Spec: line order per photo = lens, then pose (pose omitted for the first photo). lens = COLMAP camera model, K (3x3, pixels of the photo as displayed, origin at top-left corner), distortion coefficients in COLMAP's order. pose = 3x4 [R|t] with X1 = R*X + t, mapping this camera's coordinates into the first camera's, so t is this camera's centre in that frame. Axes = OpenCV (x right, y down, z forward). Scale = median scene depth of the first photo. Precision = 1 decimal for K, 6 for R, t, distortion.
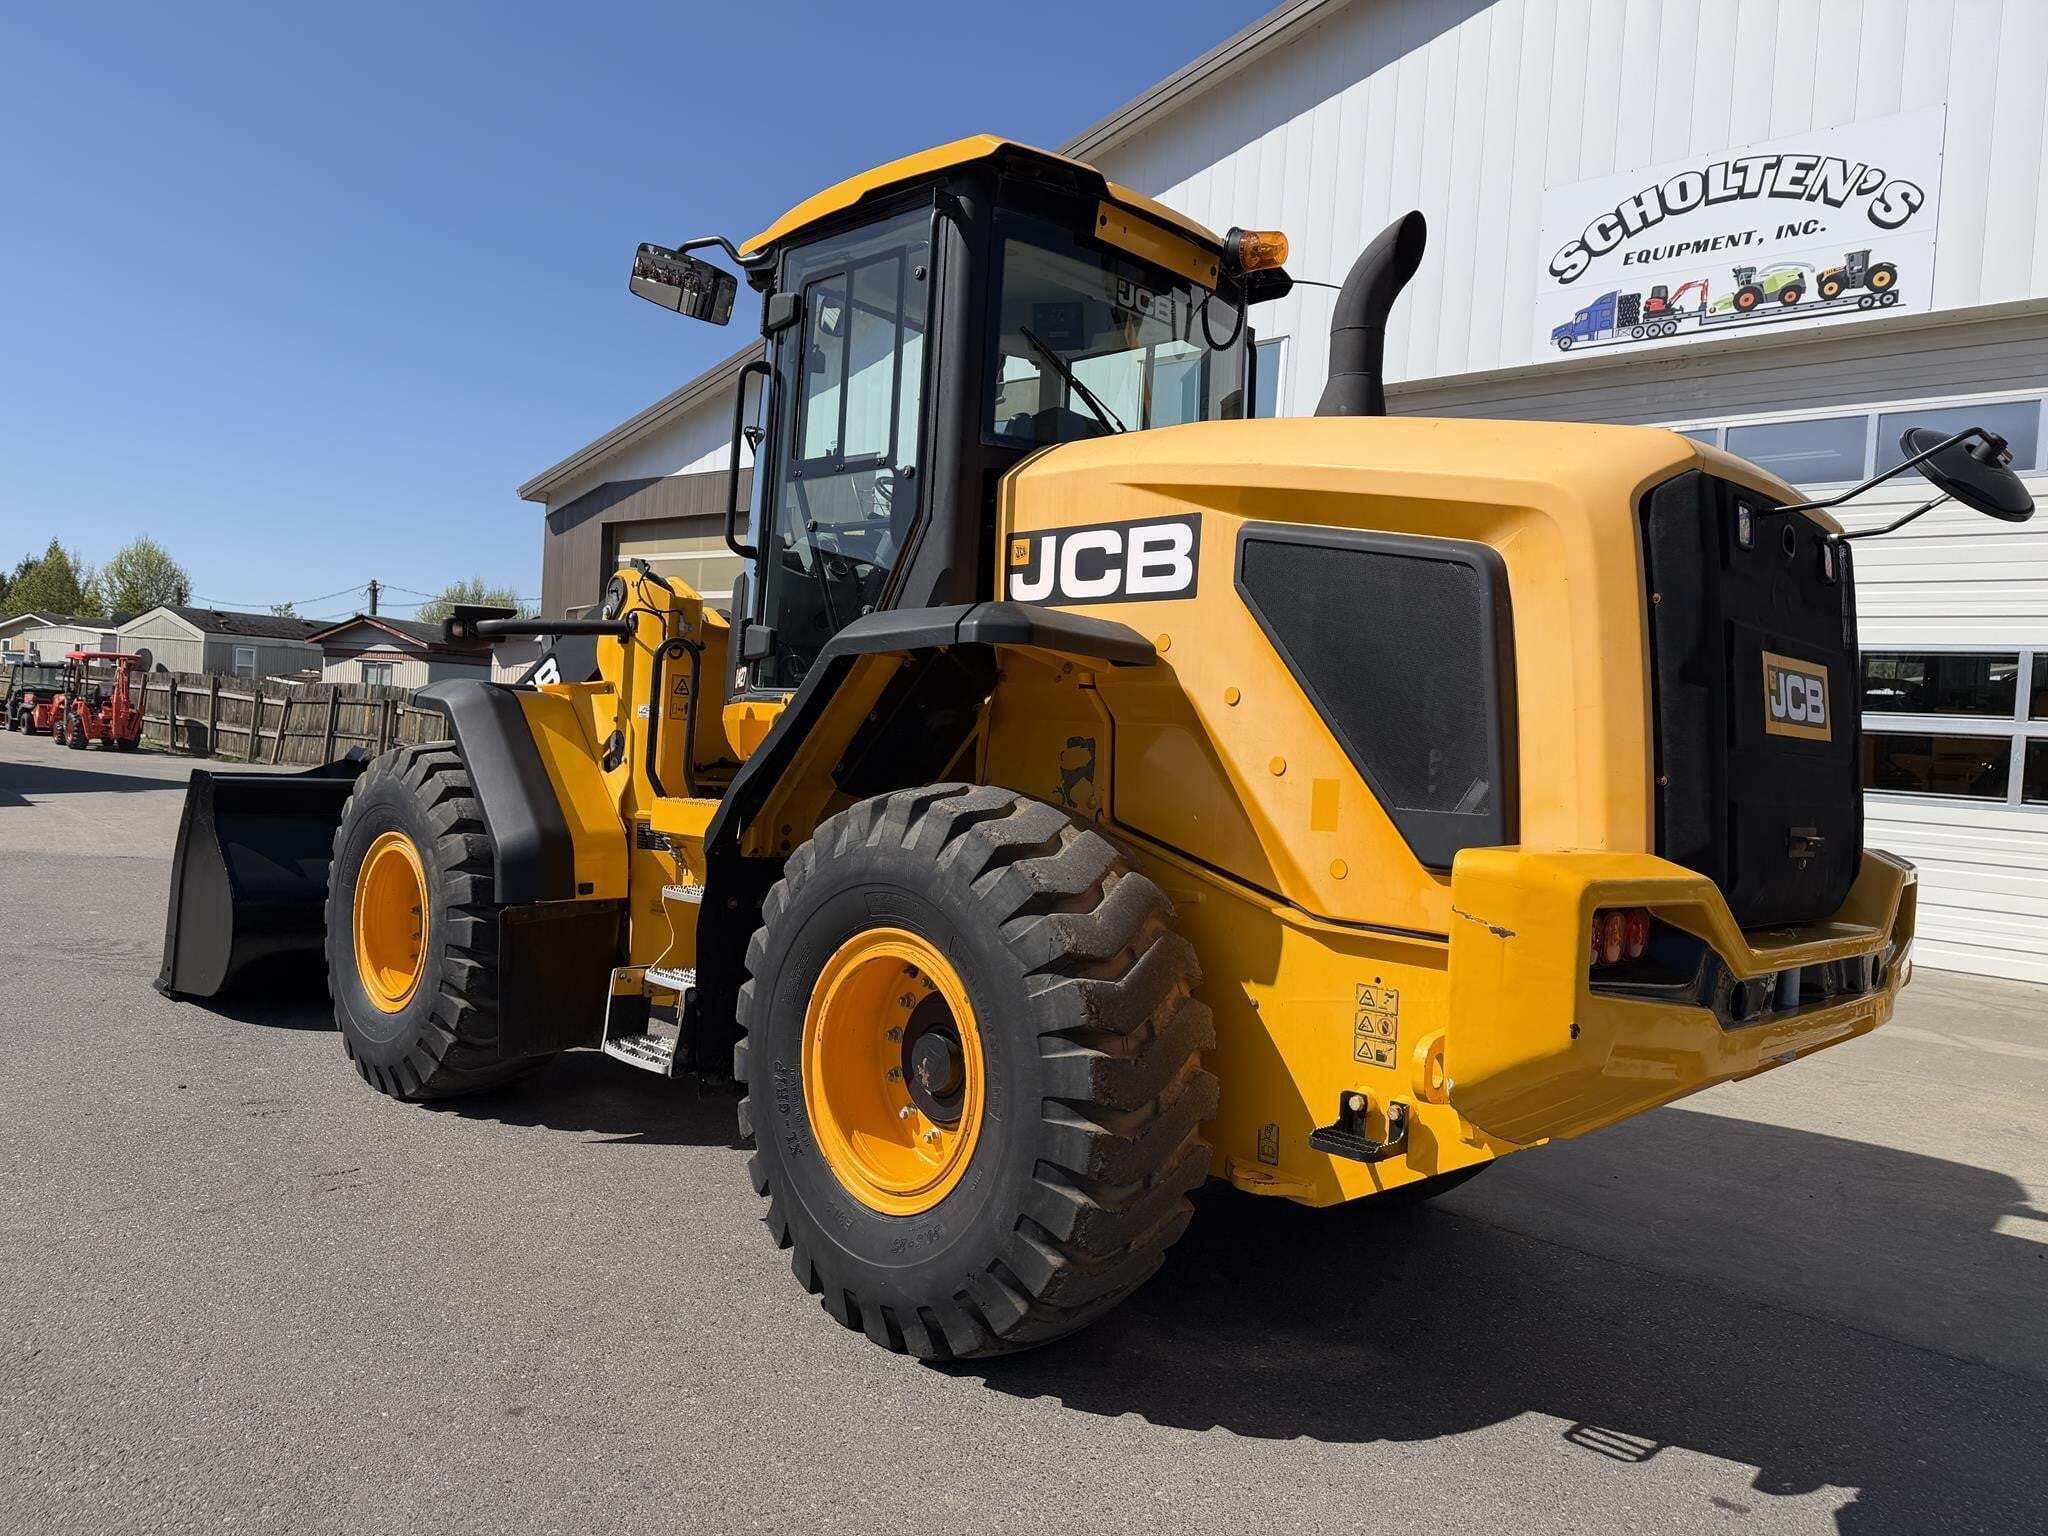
lens RADIAL K [[1442.6, 0, 1017.6], [0, 1442.6, 756.9], [0, 0, 1]] dist [0.042821, -0.049275]
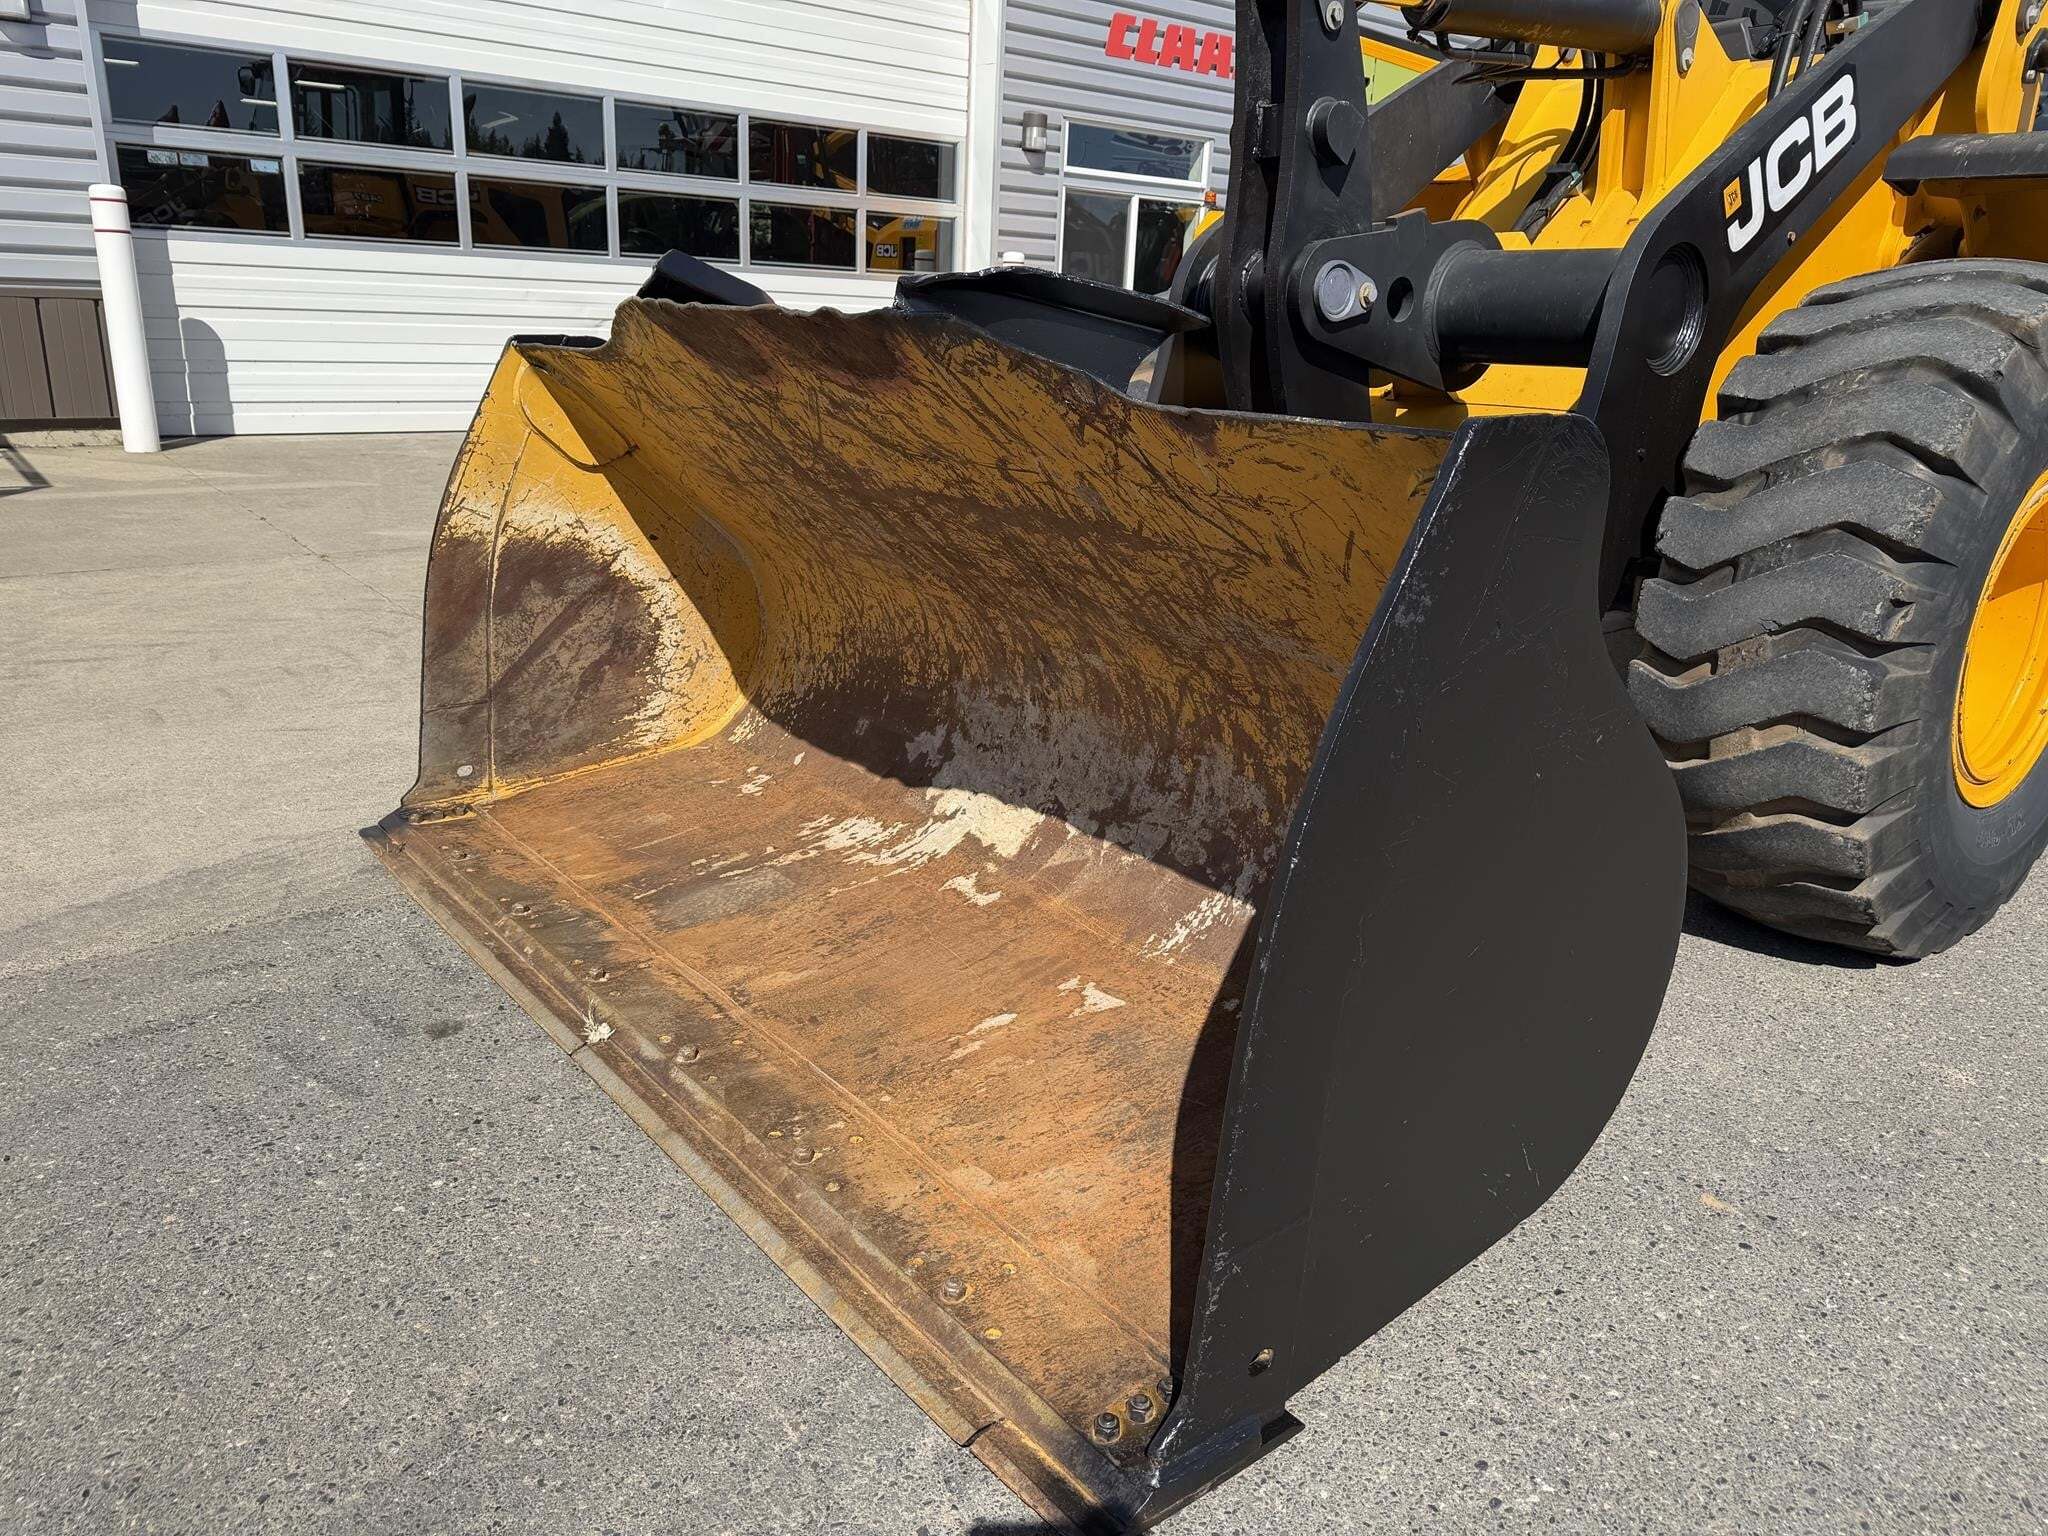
lens RADIAL K [[1457.9, 0, 984.7], [0, 1457.9, 771.1], [0, 0, 1]] dist [0.049616, -0.062039]
pose [[0.146315, -0.353168, 0.924048, -0.496217], [-0.004695, 0.933842, 0.357655, -0.013444], [-0.989227, -0.056669, 0.134977, 0.661632]]
